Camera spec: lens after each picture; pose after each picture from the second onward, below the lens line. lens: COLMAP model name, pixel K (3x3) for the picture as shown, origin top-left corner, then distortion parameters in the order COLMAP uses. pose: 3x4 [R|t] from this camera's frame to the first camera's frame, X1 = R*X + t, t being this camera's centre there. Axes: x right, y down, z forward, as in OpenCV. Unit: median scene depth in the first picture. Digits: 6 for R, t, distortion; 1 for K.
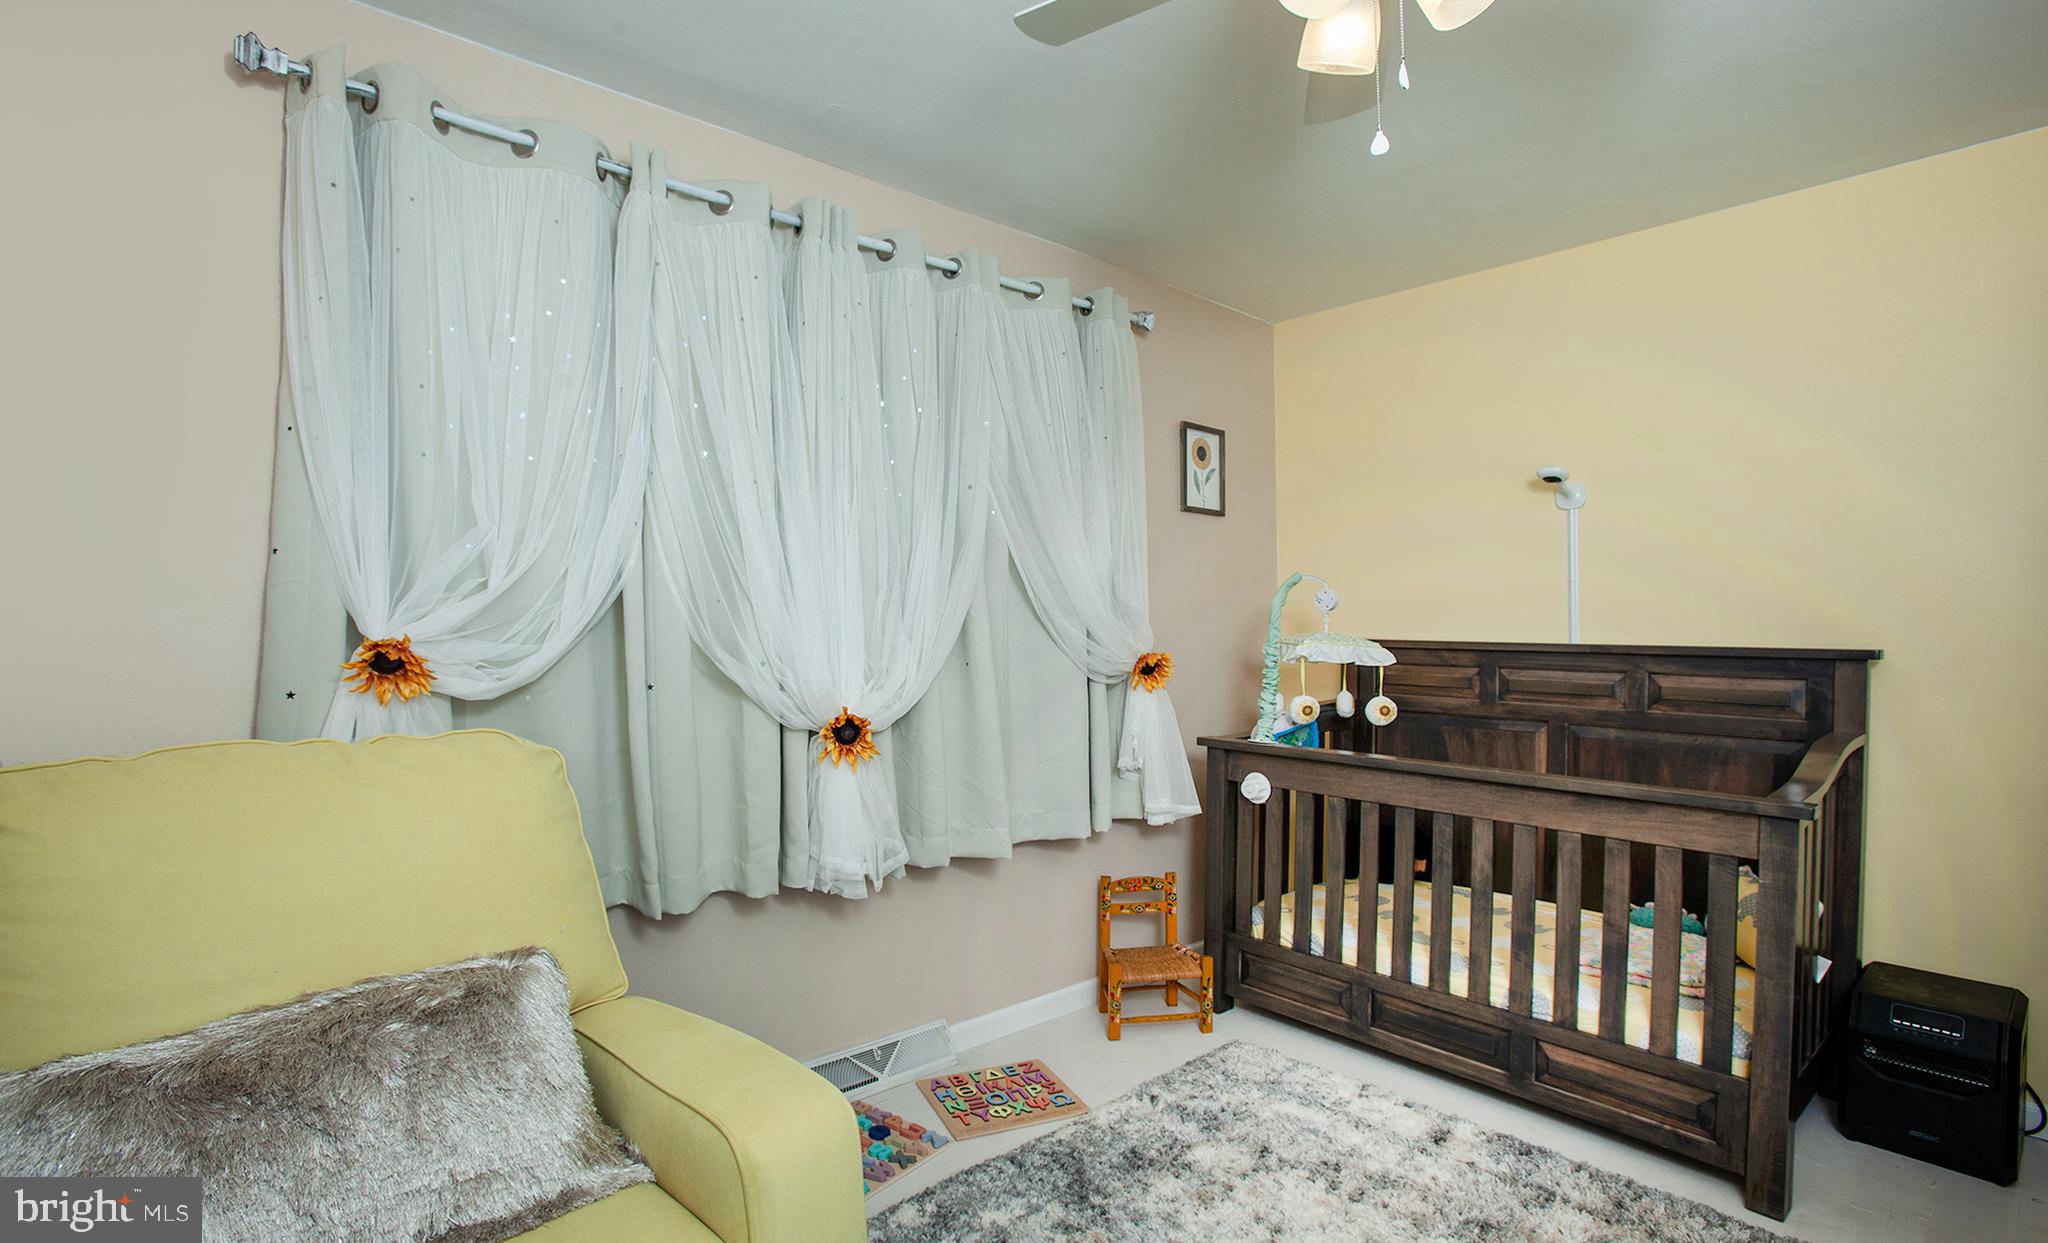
lens RADIAL K [[945.5, 0, 1067.7], [0, 945.5, 628.4], [0, 0, 1]] dist [0.000701, 0.000376]
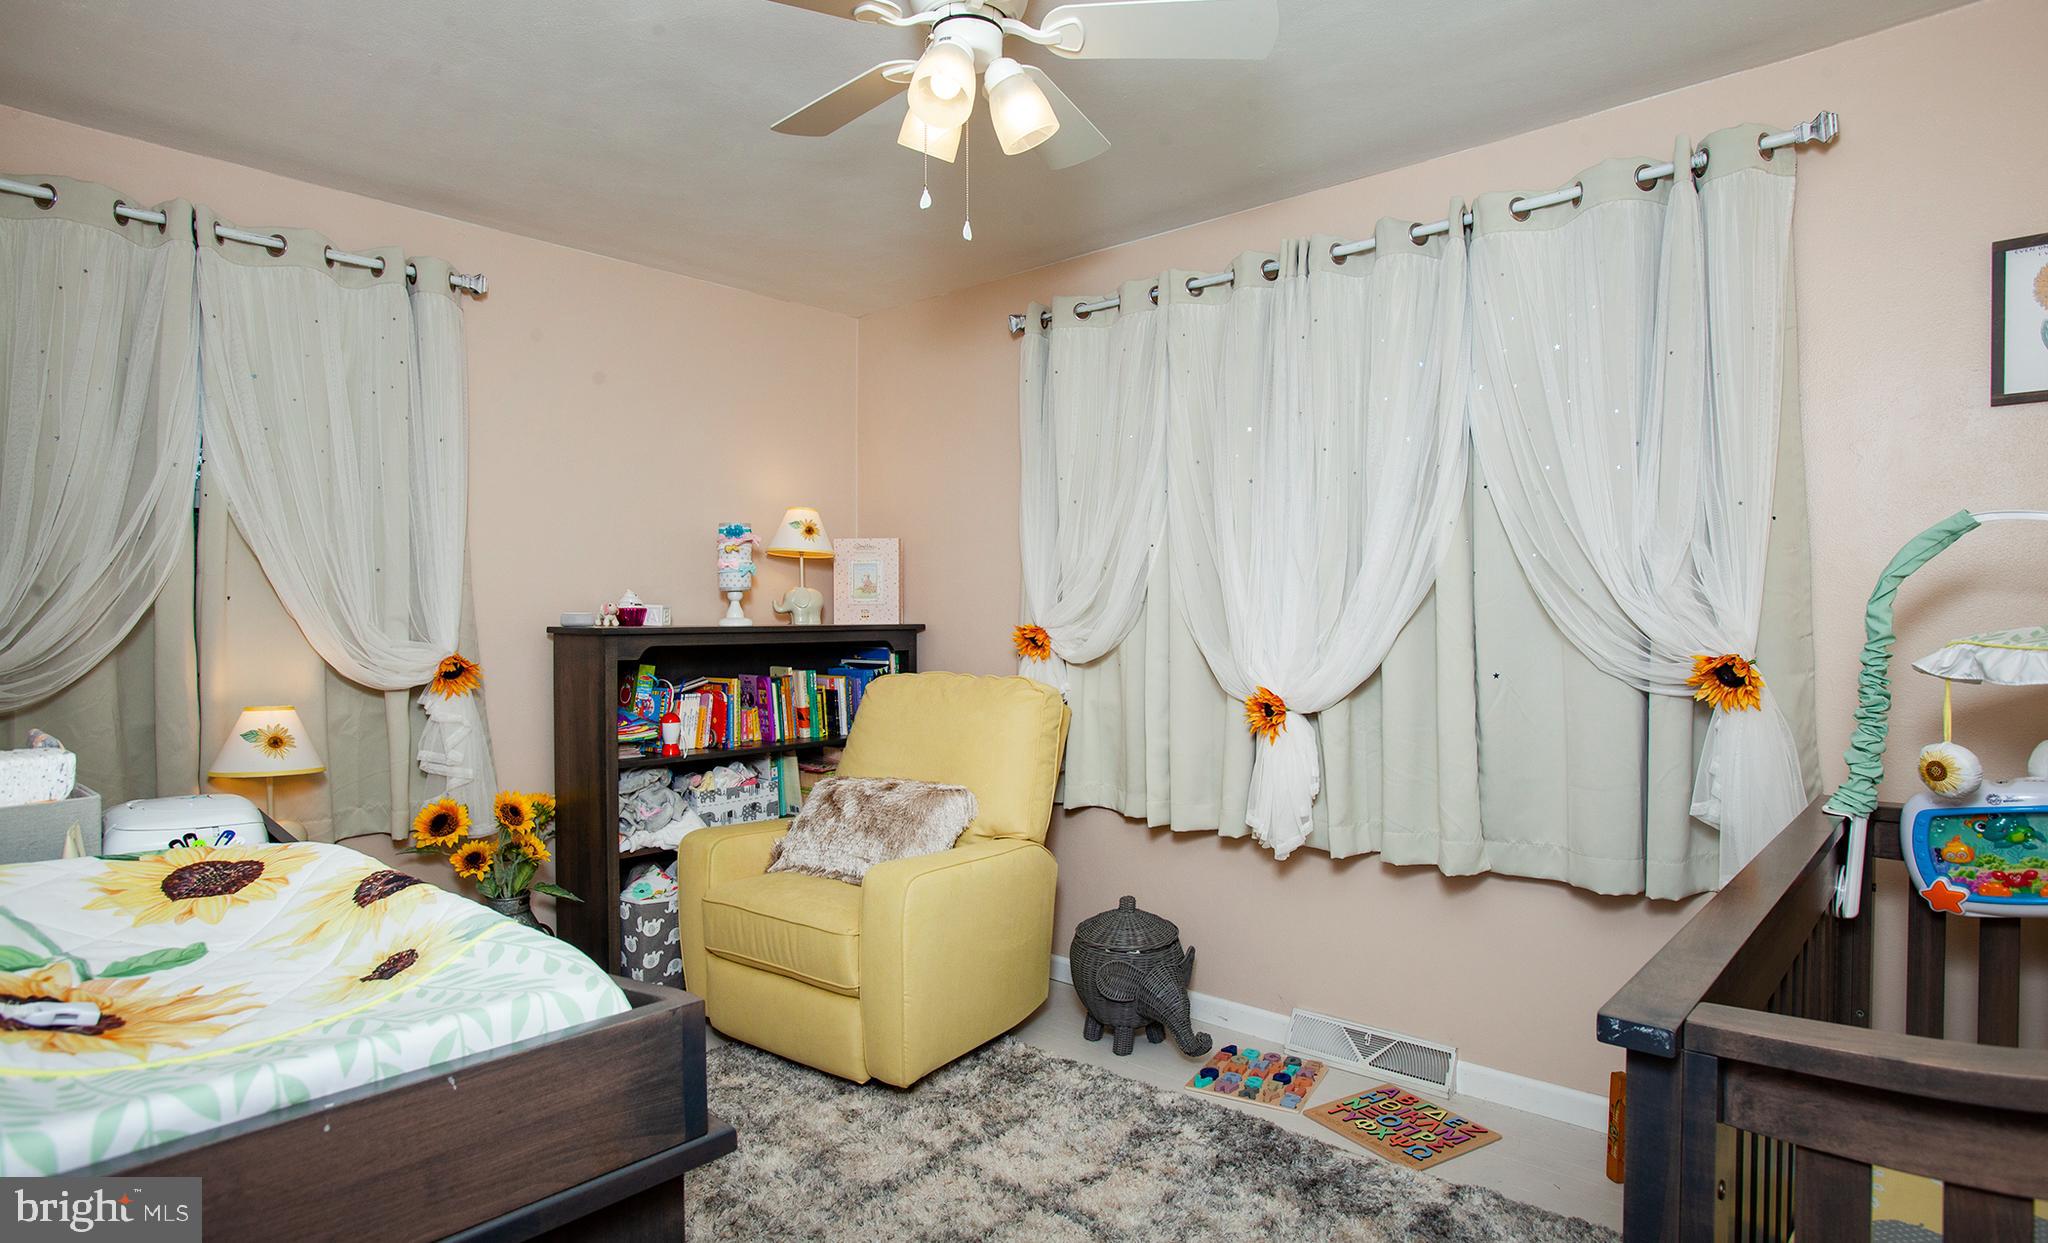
lens RADIAL K [[1168.5, 0, 1024.0], [0, 1168.5, 621.5], [0, 0, 1]] dist [0.001376, 0.000070]
pose [[0.097517, 0.002942, -0.995230, 1.009575], [-0.011999, 0.999926, 0.001780, 0.008634], [0.995162, 0.011768, 0.097545, 0.512001]]
